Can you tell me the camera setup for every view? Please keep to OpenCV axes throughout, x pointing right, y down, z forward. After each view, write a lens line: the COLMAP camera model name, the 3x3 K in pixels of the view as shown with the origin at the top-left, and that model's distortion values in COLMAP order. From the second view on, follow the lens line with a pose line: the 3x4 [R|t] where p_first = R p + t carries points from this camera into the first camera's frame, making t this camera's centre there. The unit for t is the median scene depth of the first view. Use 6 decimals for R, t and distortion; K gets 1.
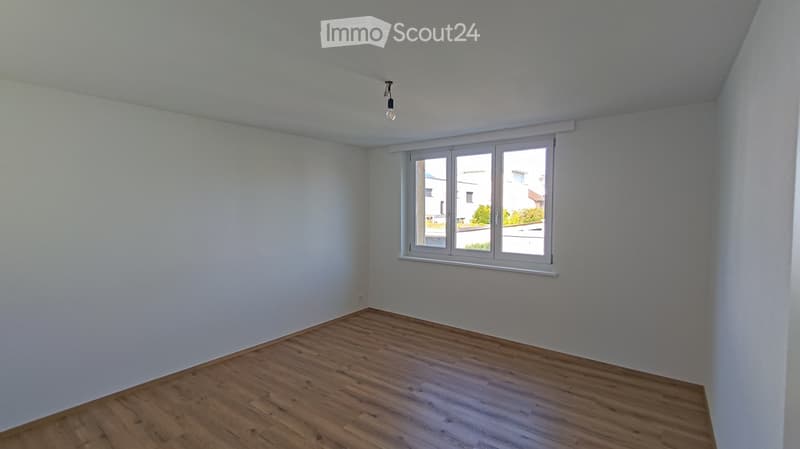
lens RADIAL K [[356.1, 0, 398.0], [0, 356.1, 224.8], [0, 0, 1]] dist [0.001417, 0.000196]
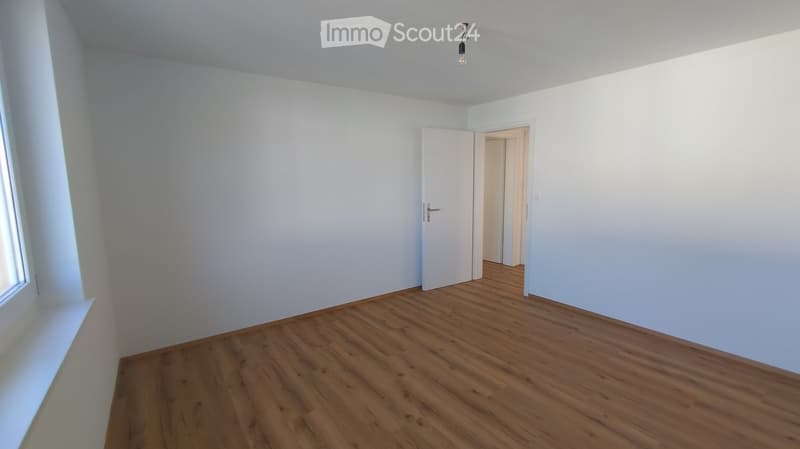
lens RADIAL K [[356.1, 0, 398.0], [0, 356.1, 224.8], [0, 0, 1]] dist [0.001417, 0.000196]
pose [[-0.955576, -0.026448, 0.293554, -0.132927], [0.023735, 0.985827, 0.166080, -0.041687], [-0.293786, 0.165669, -0.941405, 1.824362]]
